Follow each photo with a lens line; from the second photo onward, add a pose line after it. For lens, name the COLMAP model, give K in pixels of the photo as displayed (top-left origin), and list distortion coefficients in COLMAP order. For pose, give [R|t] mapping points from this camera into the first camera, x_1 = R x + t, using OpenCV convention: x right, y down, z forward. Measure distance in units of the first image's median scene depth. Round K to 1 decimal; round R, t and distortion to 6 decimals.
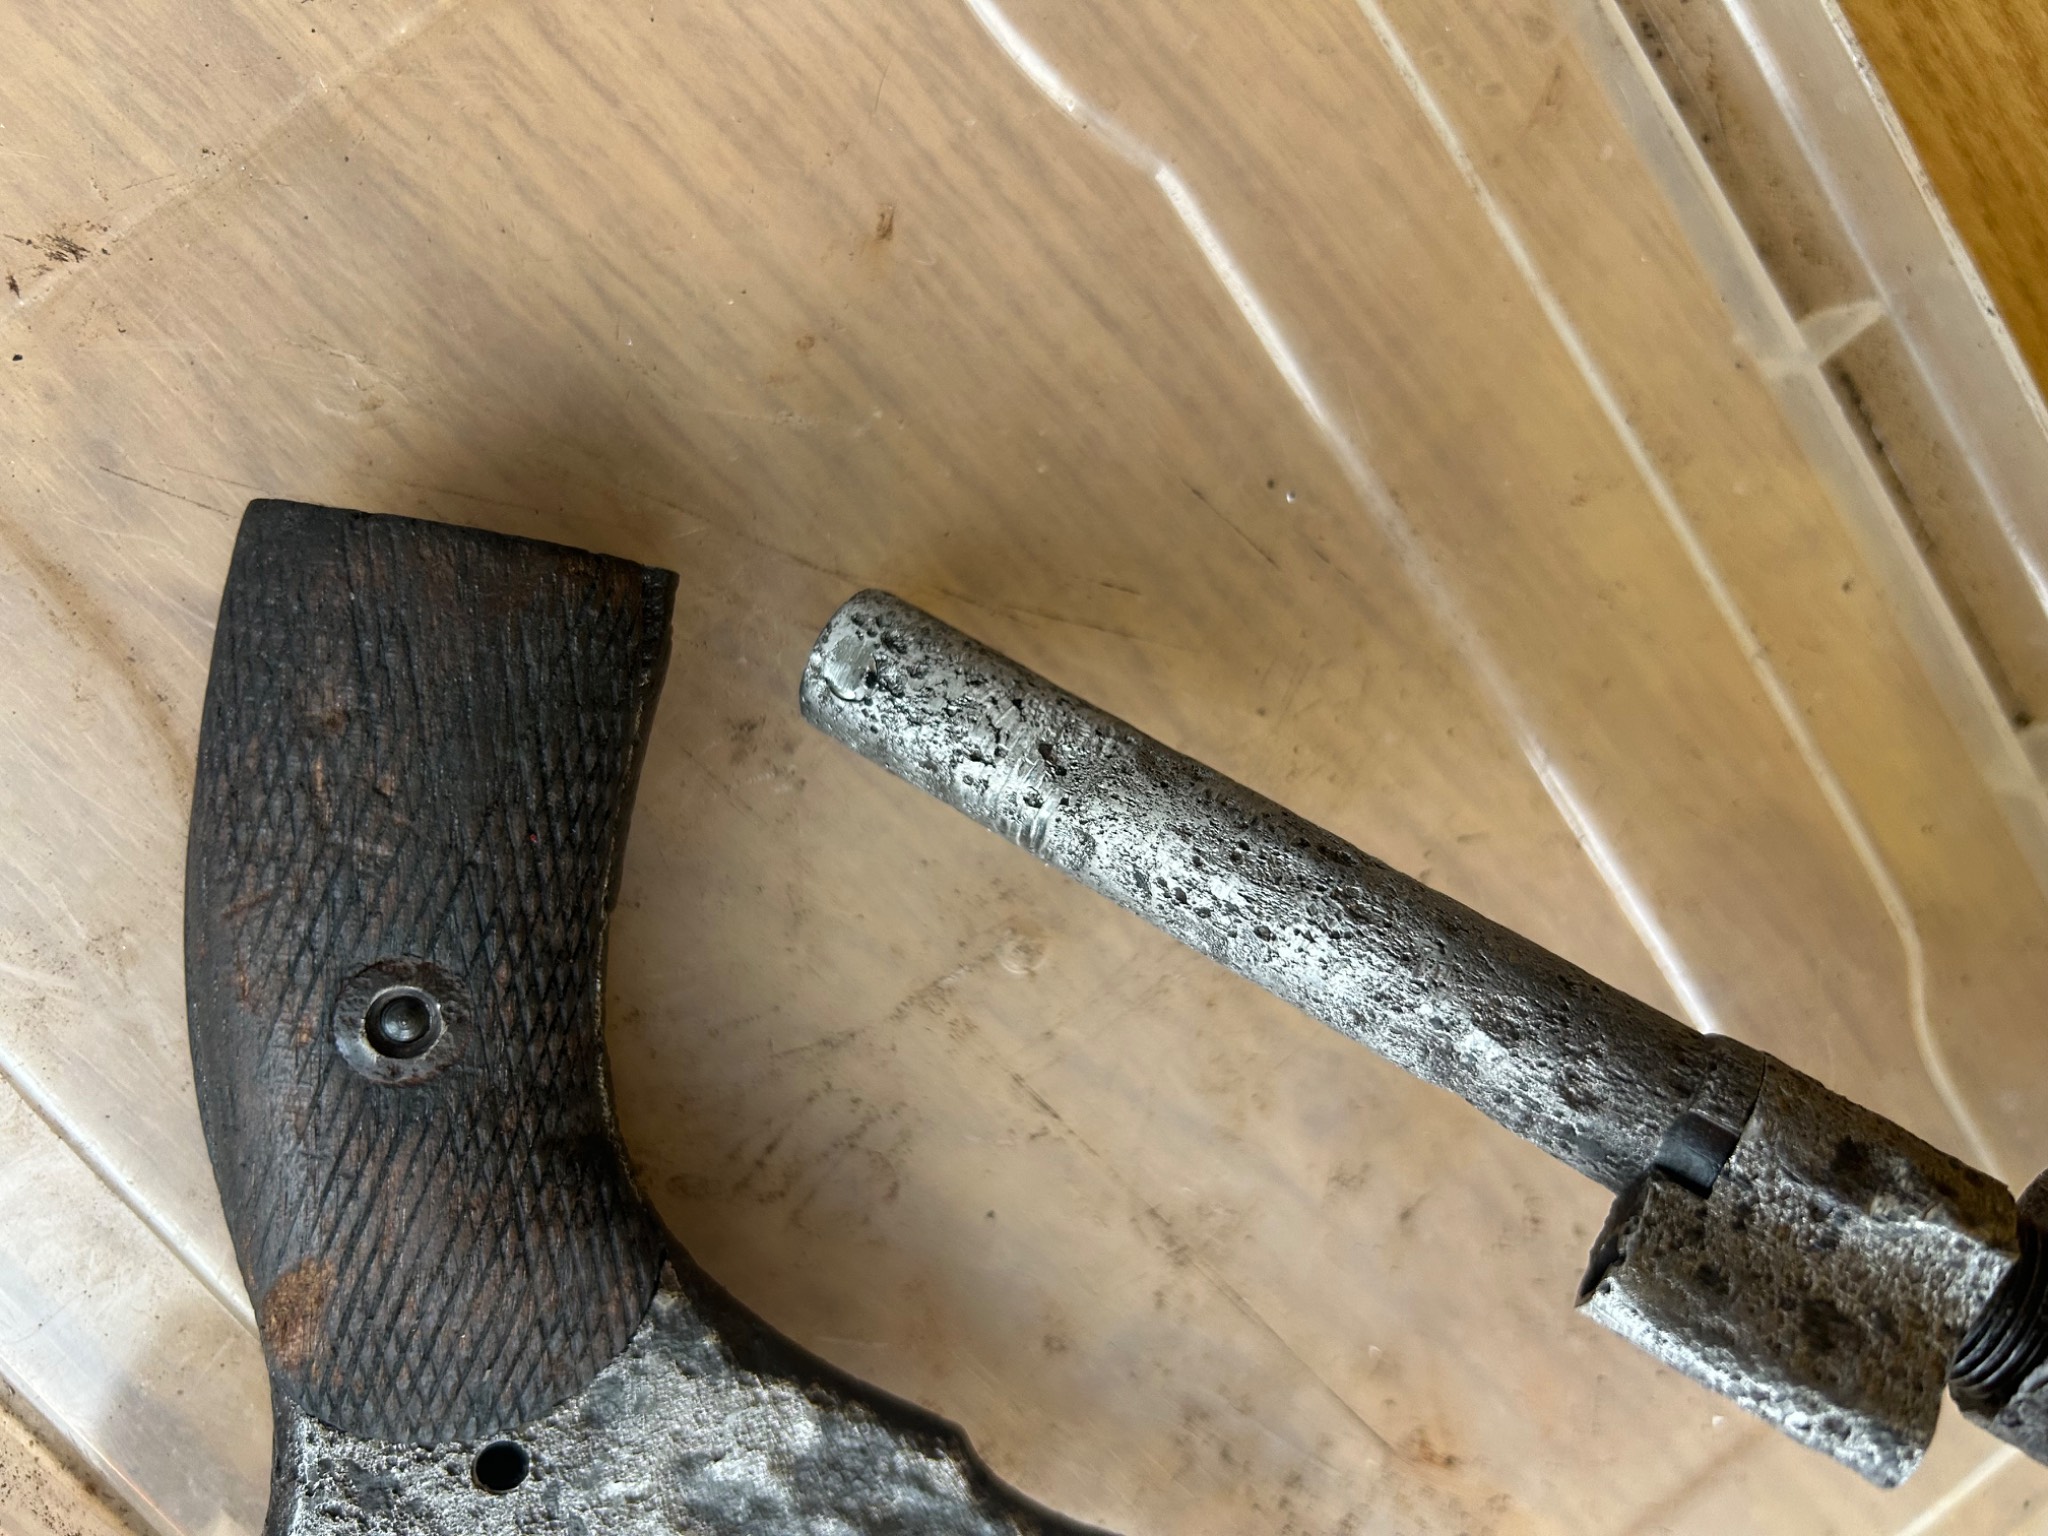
lens RADIAL K [[1686.1, 0, 1024.7], [0, 1686.1, 731.0], [0, 0, 1]] dist [0.029912, -0.089840]
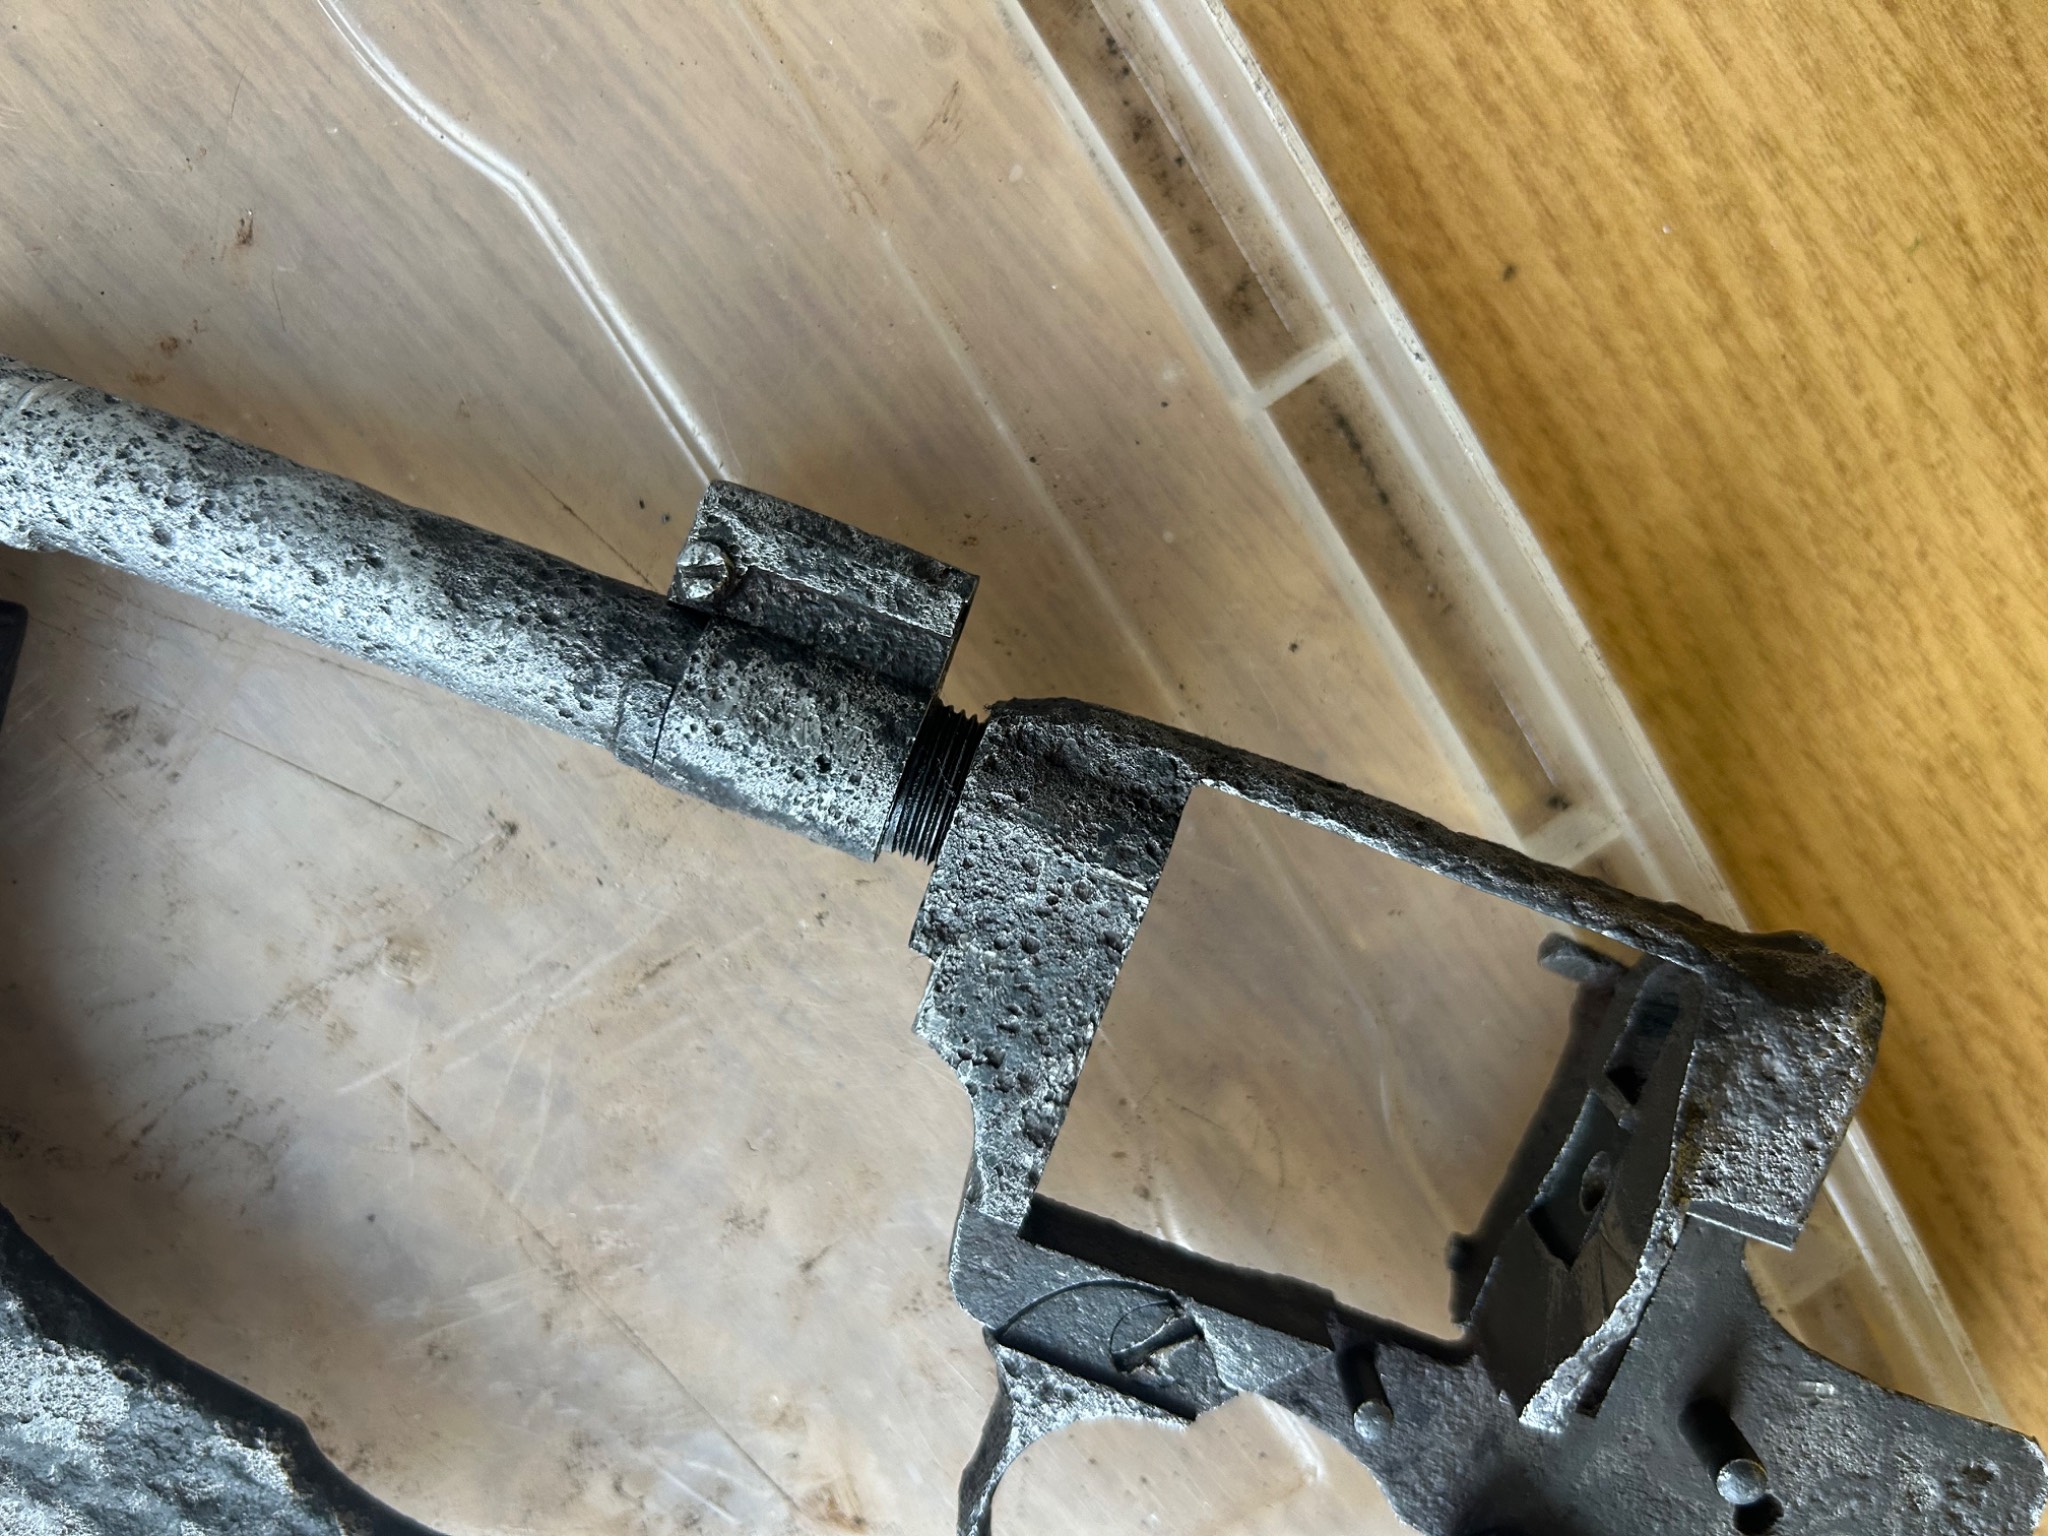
lens RADIAL K [[1670.0, 0, 1024.0], [0, 1670.0, 768.0], [0, 0, 1]] dist [-0.030547, 0.028140]
pose [[0.988534, 0.069150, -0.134232, 0.492516], [-0.069128, 0.997596, 0.004827, -0.014711], [0.134243, 0.004507, 0.990938, 0.068571]]
